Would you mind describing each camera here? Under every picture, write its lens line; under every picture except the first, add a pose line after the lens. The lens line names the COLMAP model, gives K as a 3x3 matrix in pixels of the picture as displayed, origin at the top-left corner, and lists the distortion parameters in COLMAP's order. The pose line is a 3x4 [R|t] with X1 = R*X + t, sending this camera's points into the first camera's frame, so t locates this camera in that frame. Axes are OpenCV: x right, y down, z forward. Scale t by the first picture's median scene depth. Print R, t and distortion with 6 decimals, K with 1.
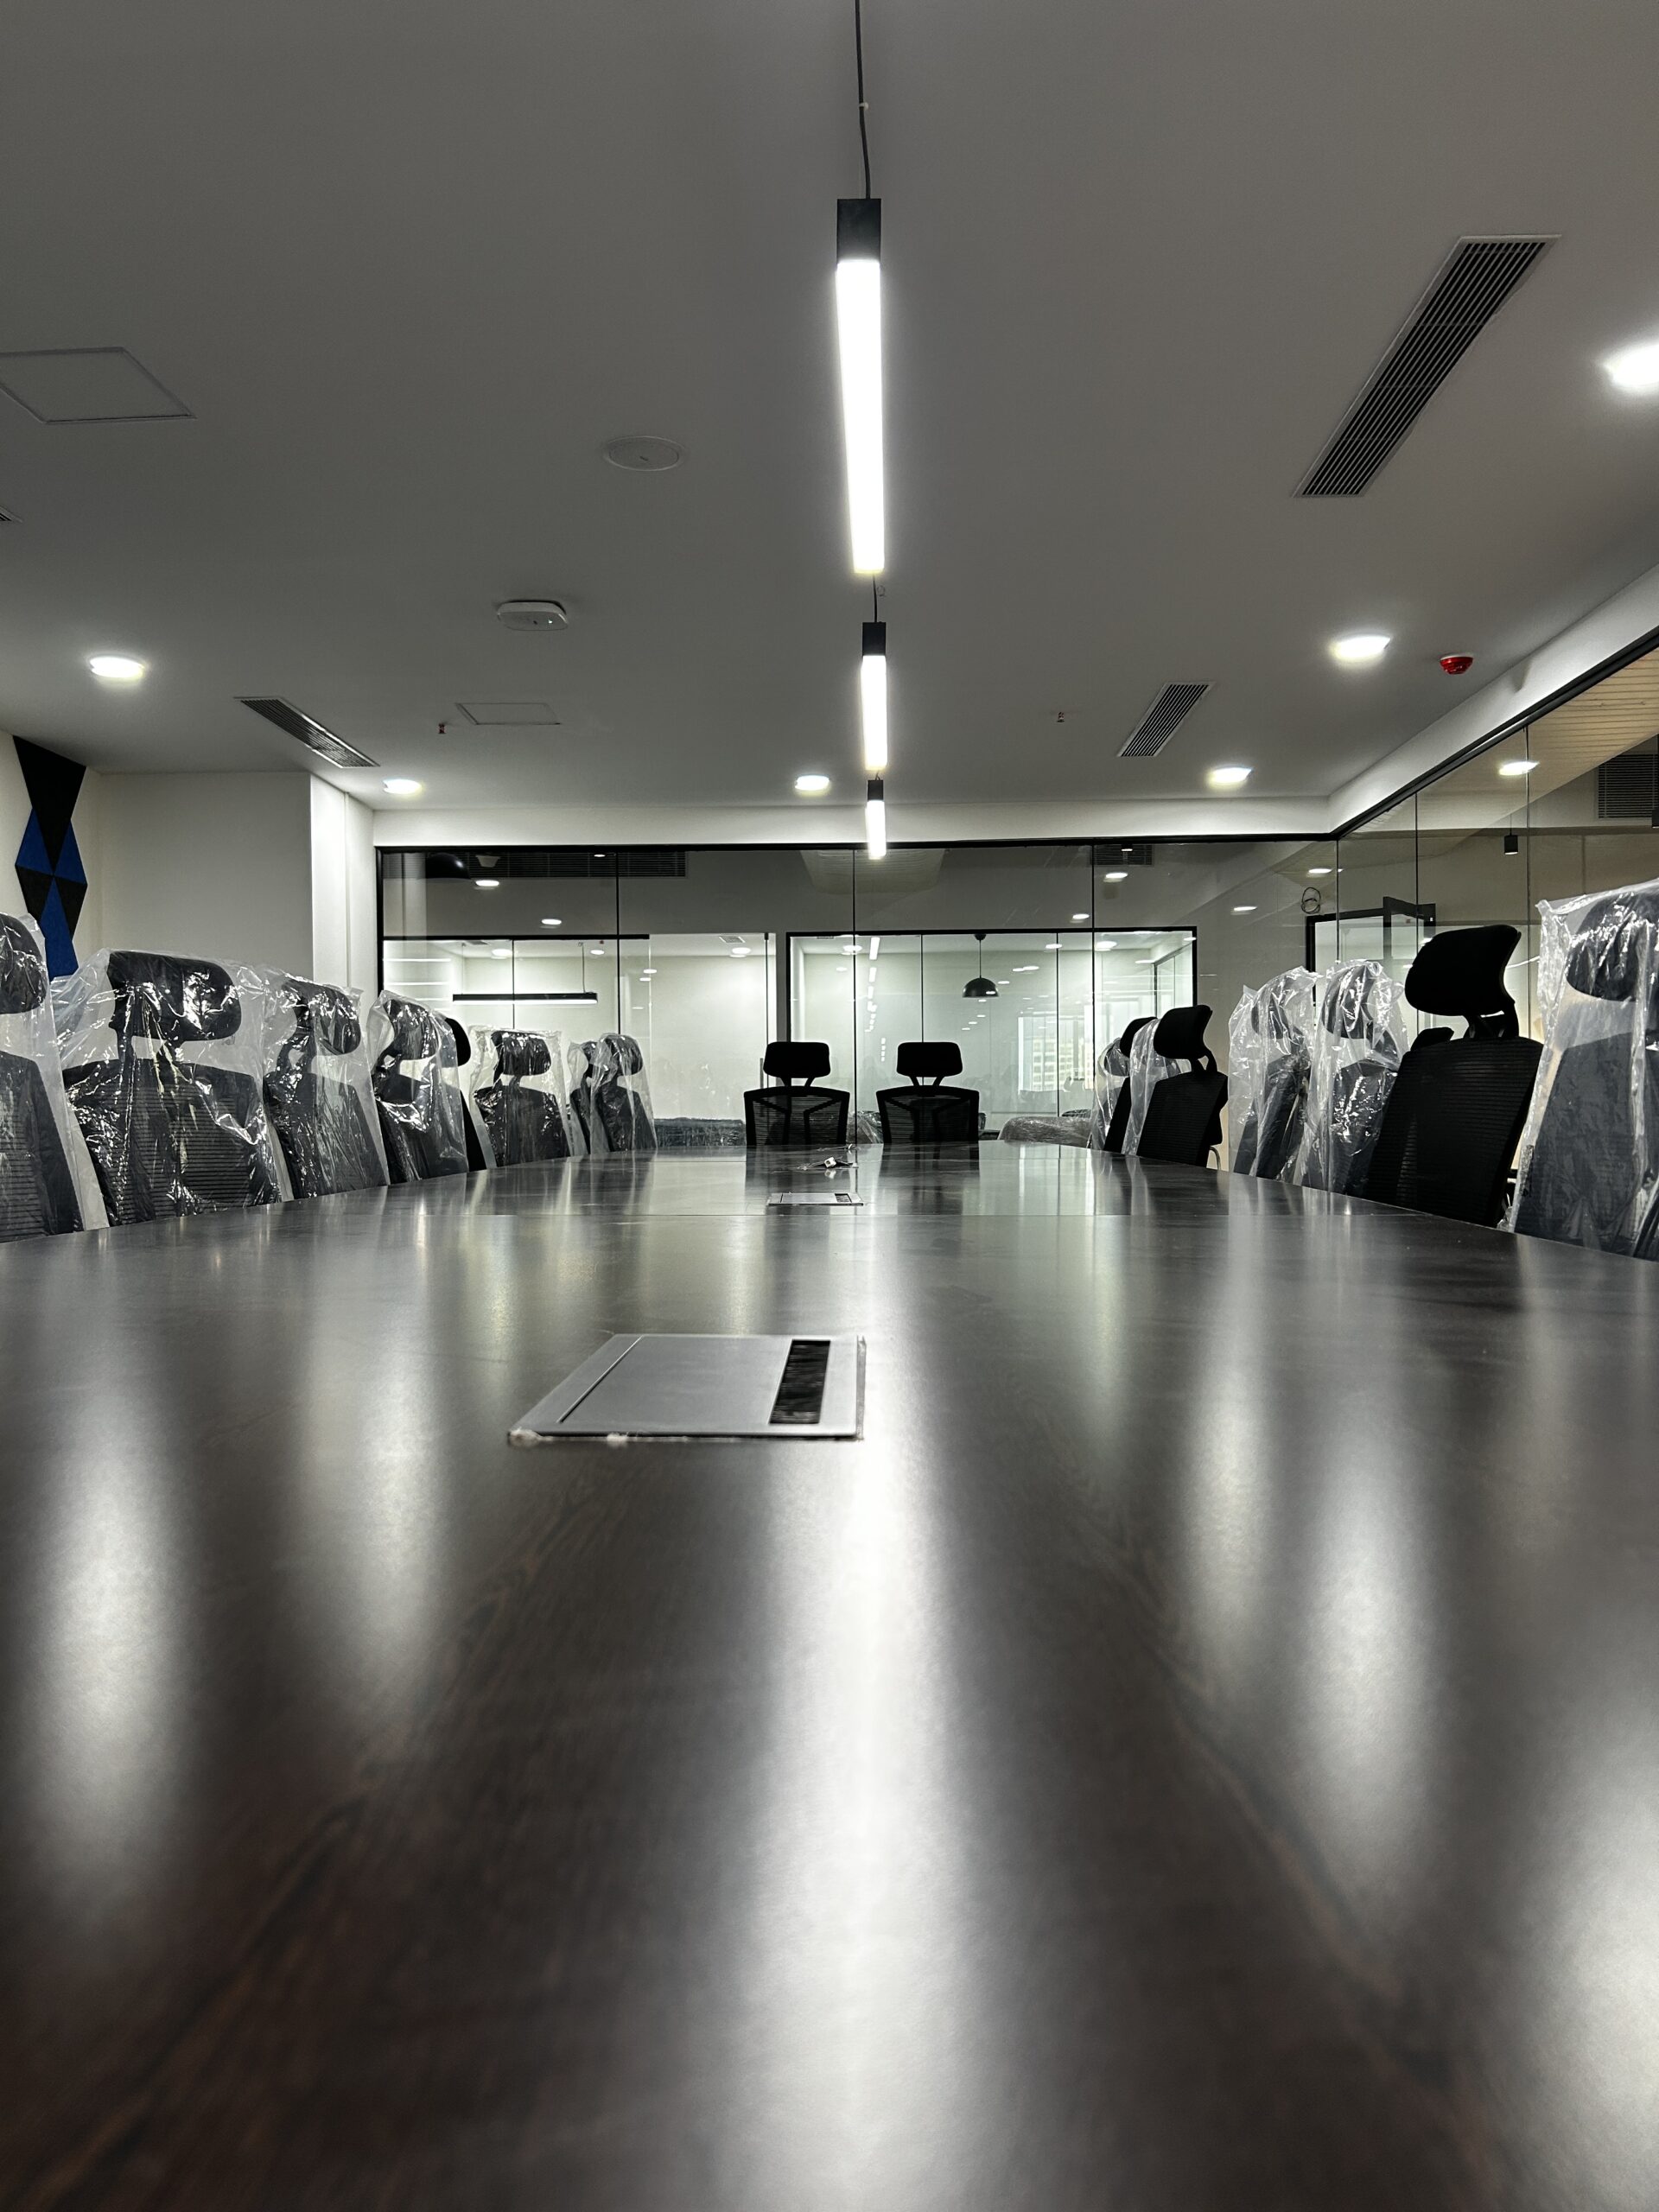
lens RADIAL K [[1664.2, 0, 832.5], [0, 1664.2, 1108.4], [0, 0, 1]] dist [0.050500, -0.051521]
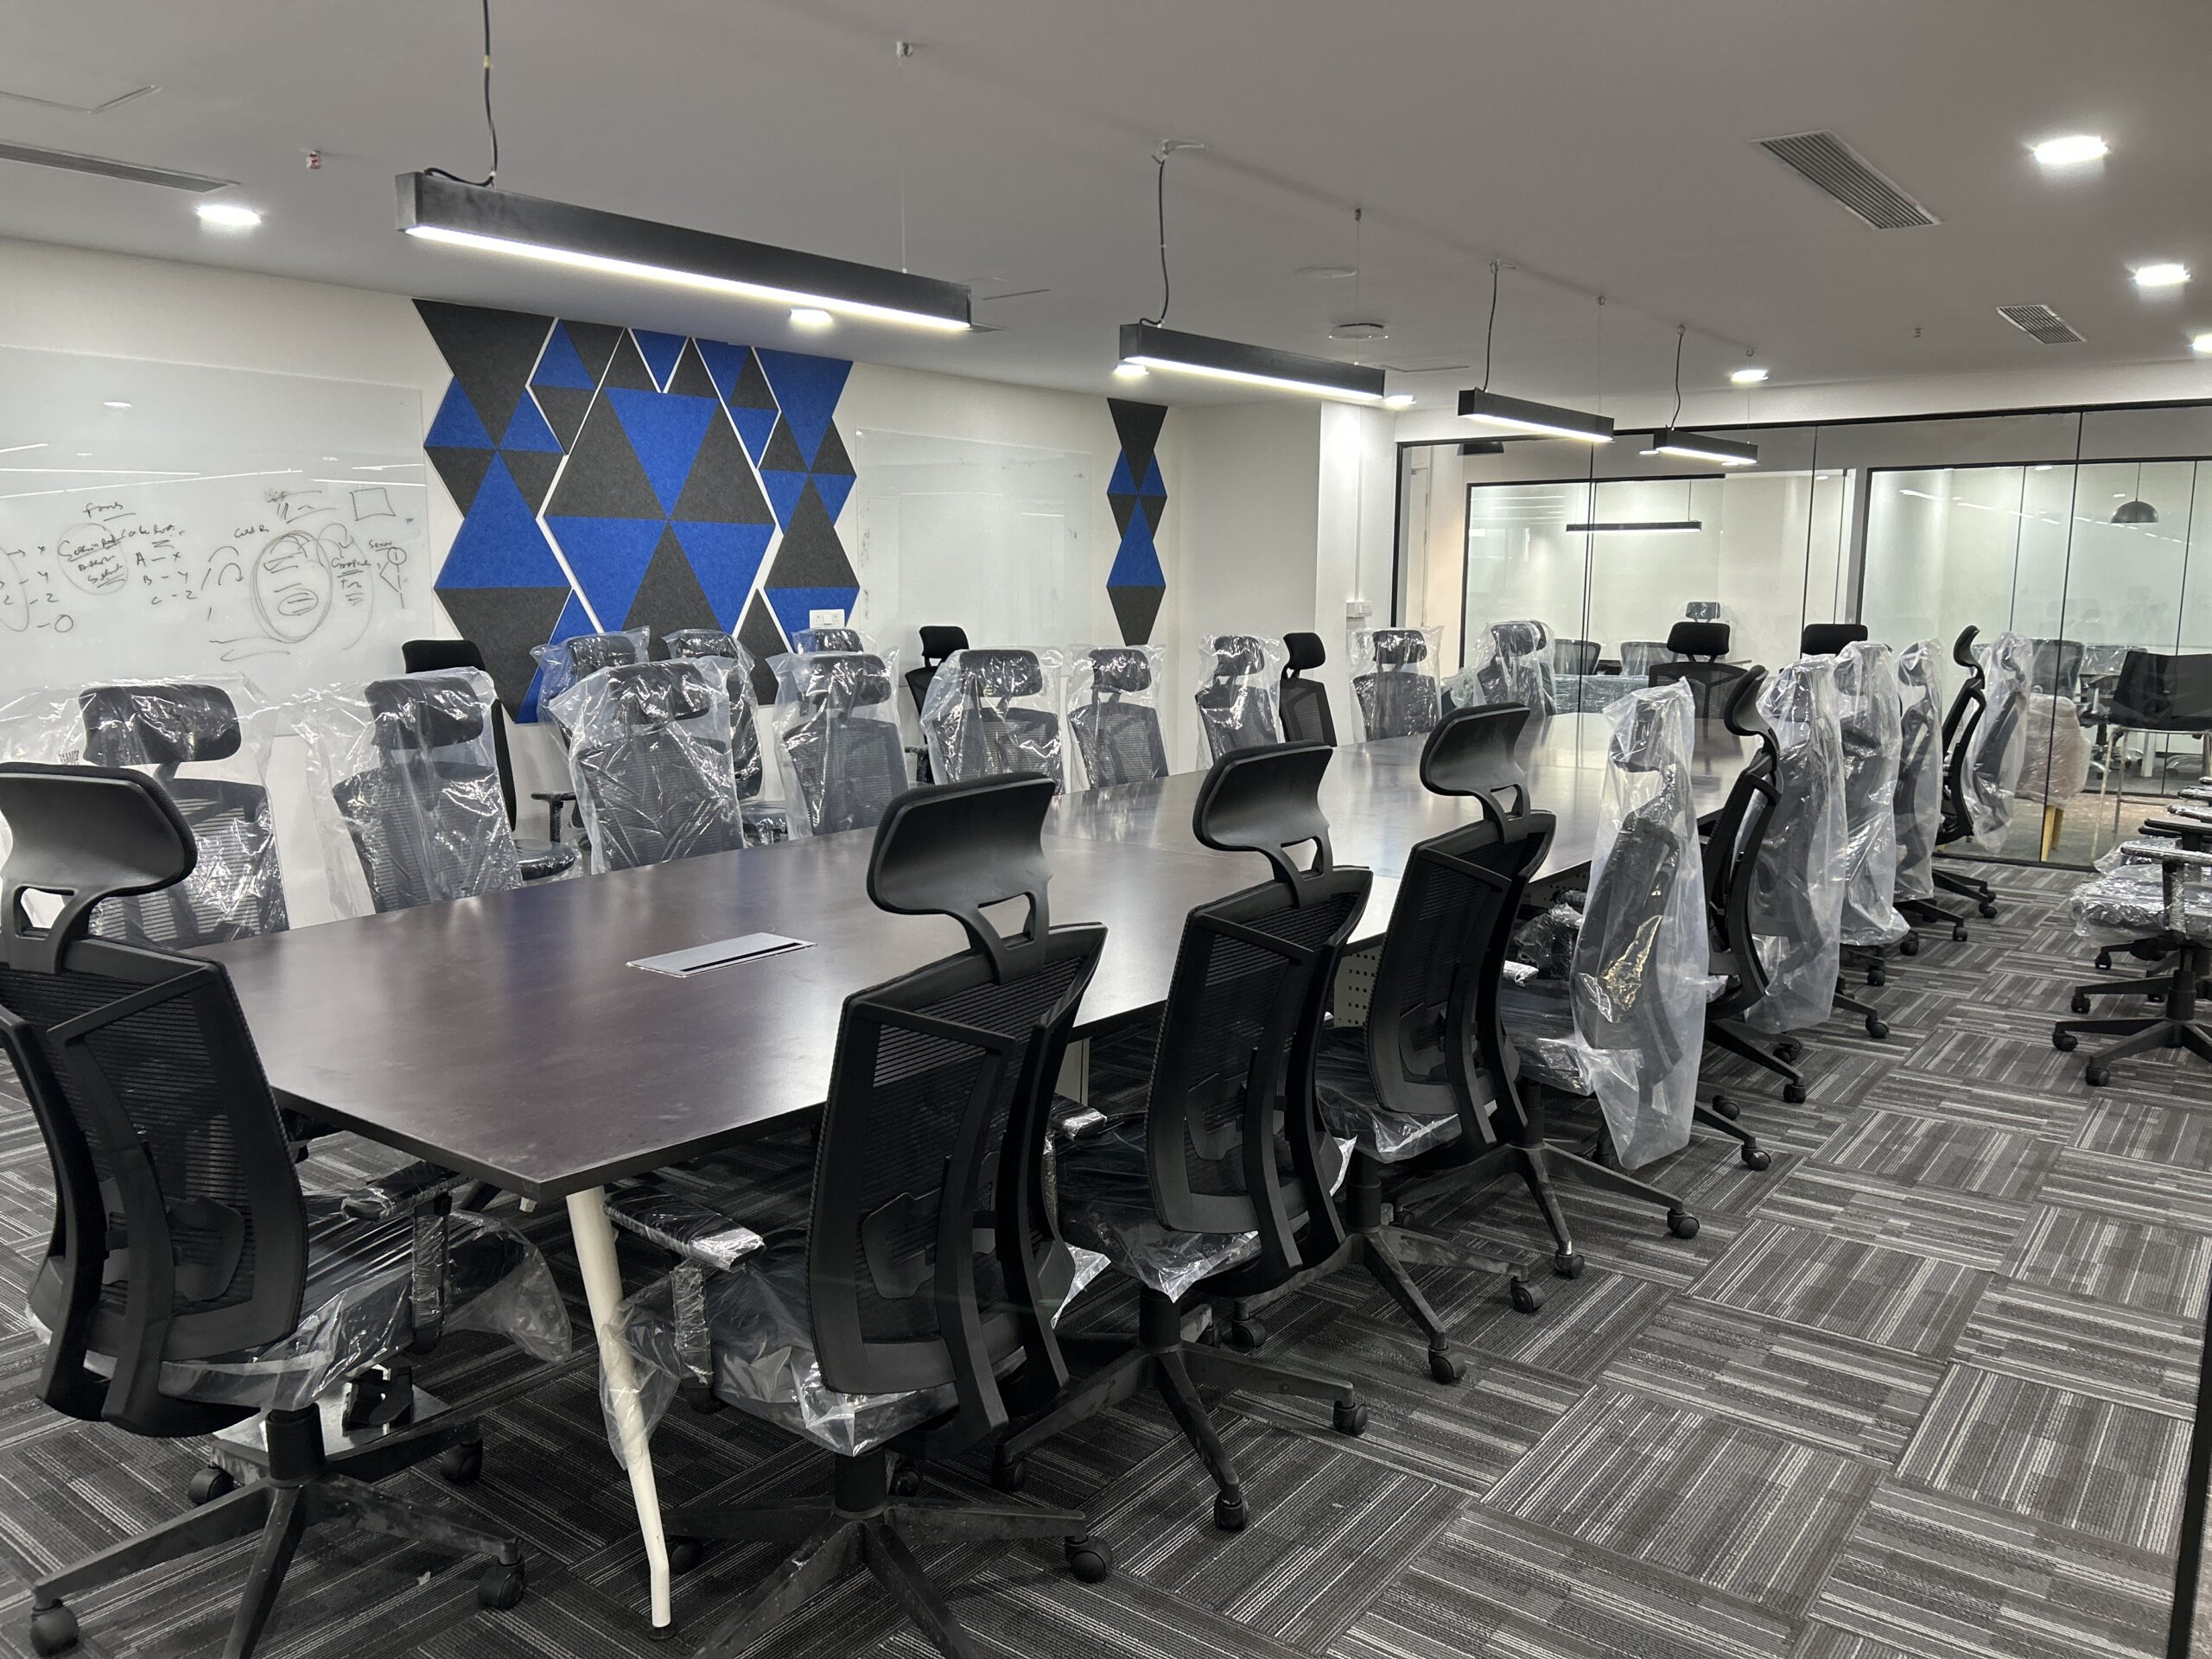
lens RADIAL K [[1664.2, 0, 1096.0], [0, 1664.2, 832.5], [0, 0, 1]] dist [0.050500, -0.051521]
pose [[0.818334, 0.098265, -0.566281, 0.308407], [-0.007999, 0.987128, 0.159732, -0.080558], [0.574688, -0.126185, 0.808586, -0.165814]]
